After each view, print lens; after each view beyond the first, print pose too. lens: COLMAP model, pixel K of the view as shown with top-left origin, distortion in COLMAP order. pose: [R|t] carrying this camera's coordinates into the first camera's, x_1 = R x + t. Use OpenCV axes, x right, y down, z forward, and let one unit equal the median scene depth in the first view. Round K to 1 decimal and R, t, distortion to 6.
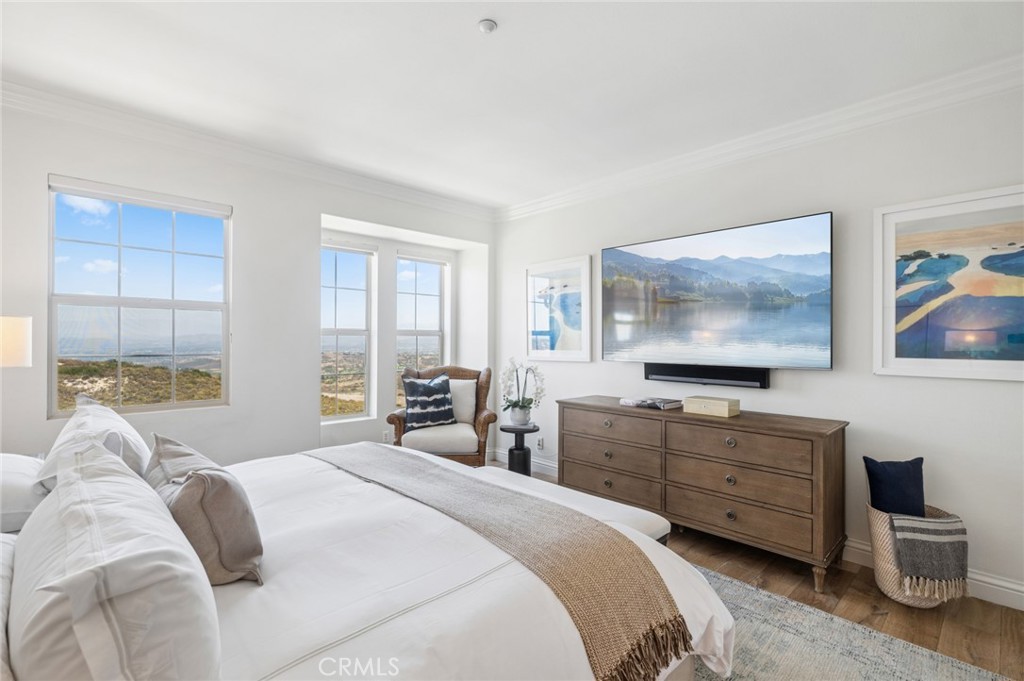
lens RADIAL K [[474.6, 0, 512.0], [0, 474.6, 340.5], [0, 0, 1]] dist [0.000886, 0.000391]
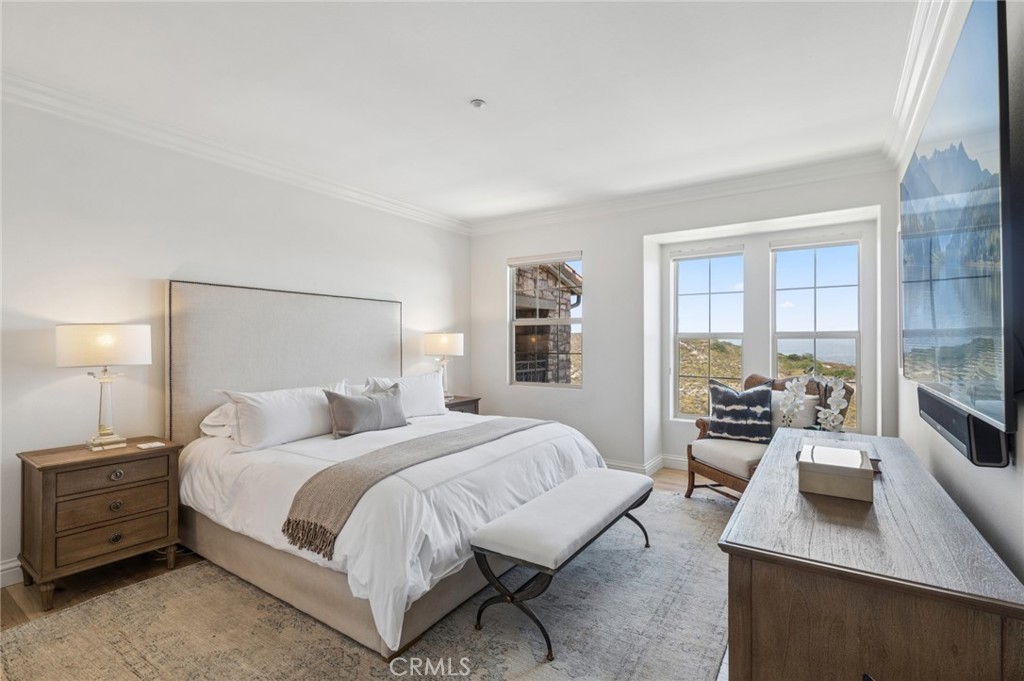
lens RADIAL K [[474.6, 0, 512.0], [0, 474.6, 340.5], [0, 0, 1]] dist [0.000886, 0.000391]
pose [[0.206188, -0.012359, -0.978434, 0.627603], [0.000473, 0.999921, -0.012531, 0.004837], [0.978512, 0.002121, 0.206178, 0.411978]]
